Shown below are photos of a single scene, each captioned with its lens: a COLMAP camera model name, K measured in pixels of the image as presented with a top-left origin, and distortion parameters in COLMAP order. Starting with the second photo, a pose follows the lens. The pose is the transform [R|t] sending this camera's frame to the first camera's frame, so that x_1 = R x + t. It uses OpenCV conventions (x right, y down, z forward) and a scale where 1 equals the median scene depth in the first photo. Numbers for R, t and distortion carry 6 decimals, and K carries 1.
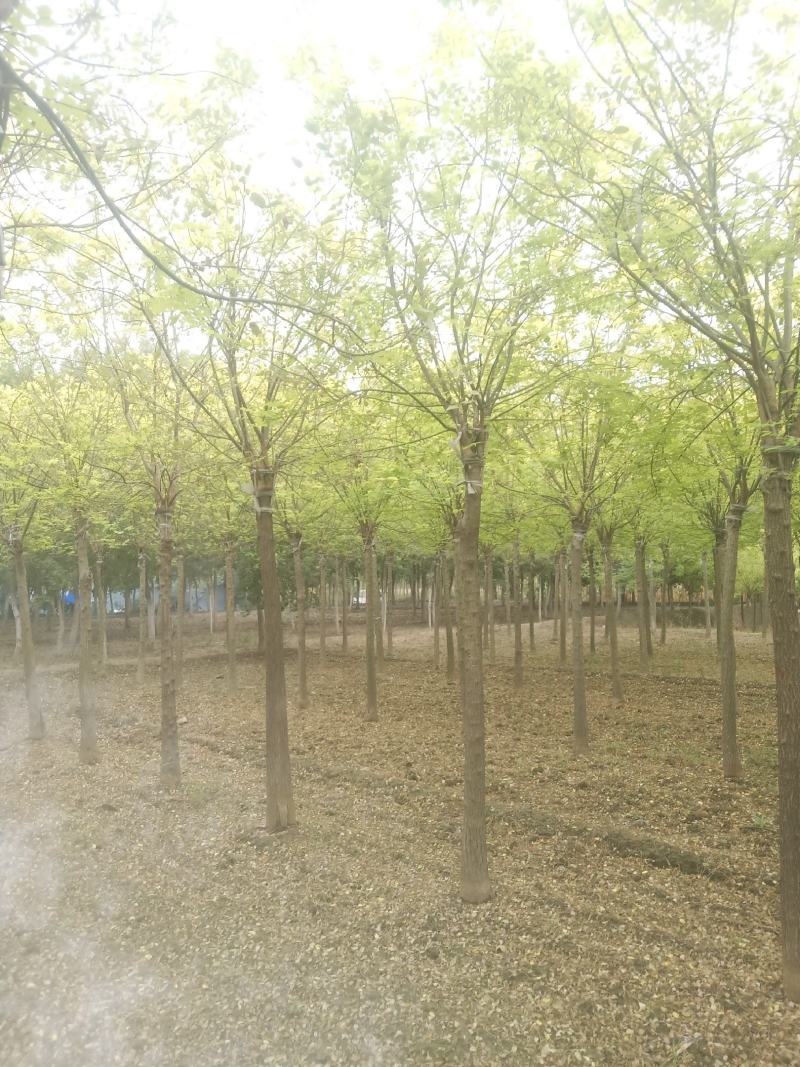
lens RADIAL K [[830.7, 0, 400.0], [0, 830.7, 533.5], [0, 0, 1]] dist [0.000049, 0.004310]
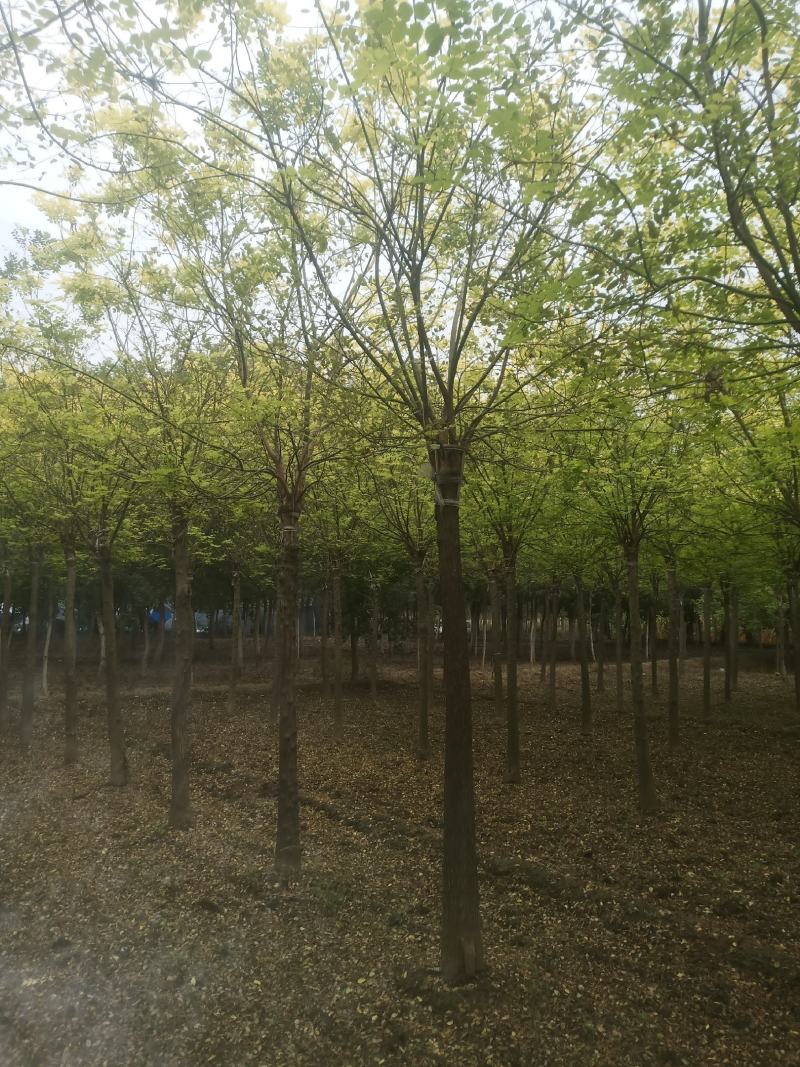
lens RADIAL K [[872.2, 0, 400.0], [0, 872.2, 533.5], [0, 0, 1]] dist [-0.024364, 0.089204]
pose [[0.993982, 0.026689, -0.106244, -0.092092], [-0.029798, 0.999170, -0.027787, 0.013214], [0.105414, 0.030786, 0.993952, 0.201509]]
